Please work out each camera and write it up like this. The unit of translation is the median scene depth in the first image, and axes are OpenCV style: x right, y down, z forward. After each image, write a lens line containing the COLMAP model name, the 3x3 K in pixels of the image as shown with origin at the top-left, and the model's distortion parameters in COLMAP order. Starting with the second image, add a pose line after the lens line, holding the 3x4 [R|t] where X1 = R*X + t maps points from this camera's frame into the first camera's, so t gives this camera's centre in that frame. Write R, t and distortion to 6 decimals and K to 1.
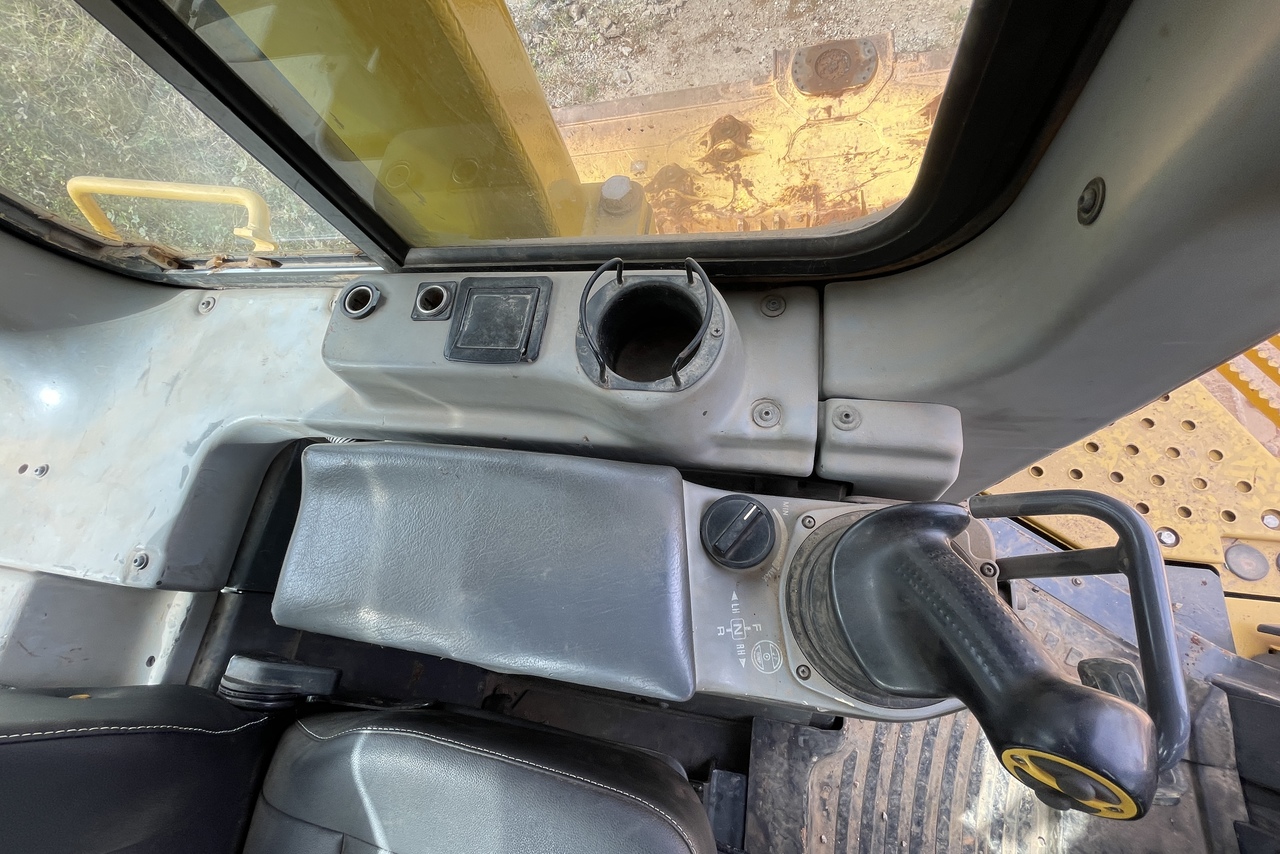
lens RADIAL K [[515.7, 0, 640.0], [0, 515.7, 427.0], [0, 0, 1]] dist [-0.002271, -0.000033]
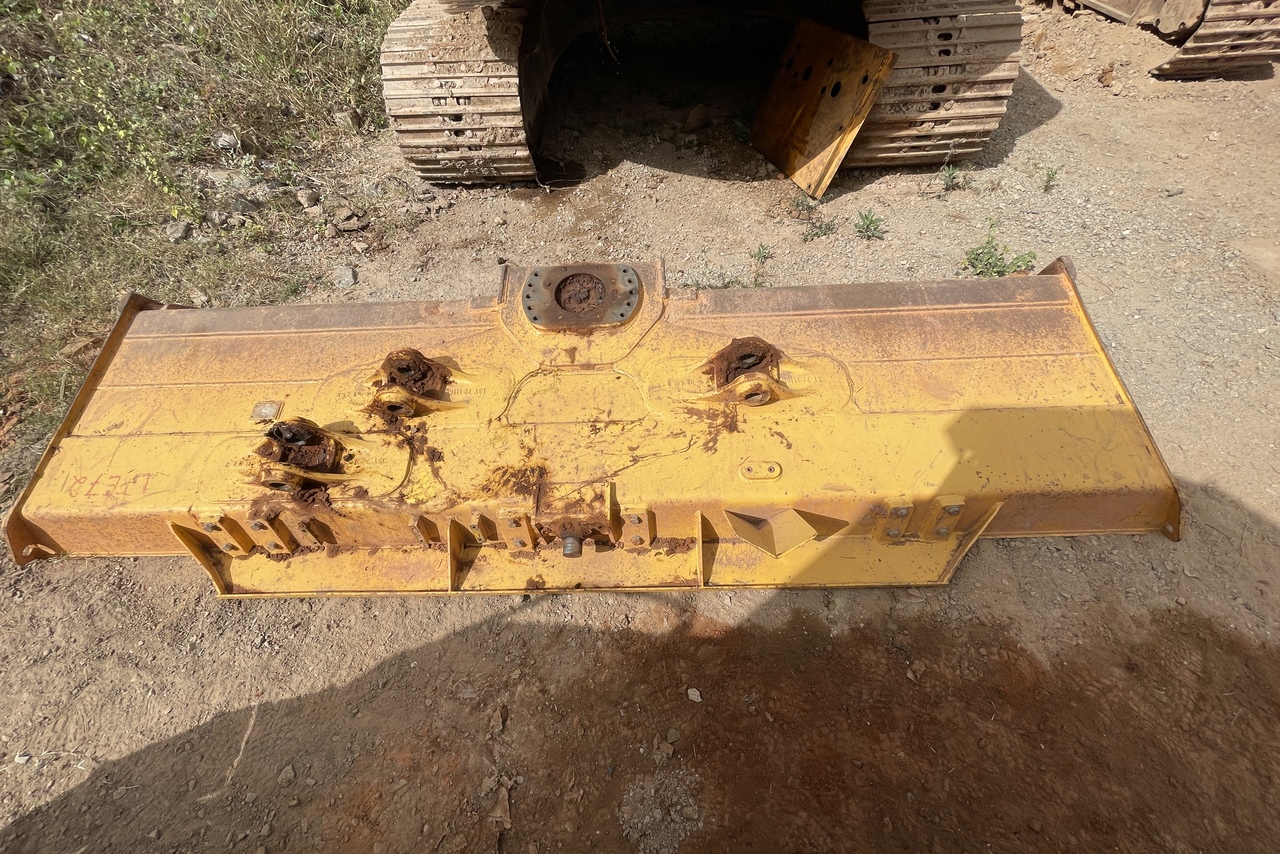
lens RADIAL K [[515.7, 0, 640.0], [0, 515.7, 427.0], [0, 0, 1]] dist [-0.002271, -0.000033]
pose [[0.981466, 0.045960, 0.186042, 0.334196], [0.014603, 0.950055, -0.311740, -0.322893], [-0.191078, 0.308679, 0.931776, 0.406450]]
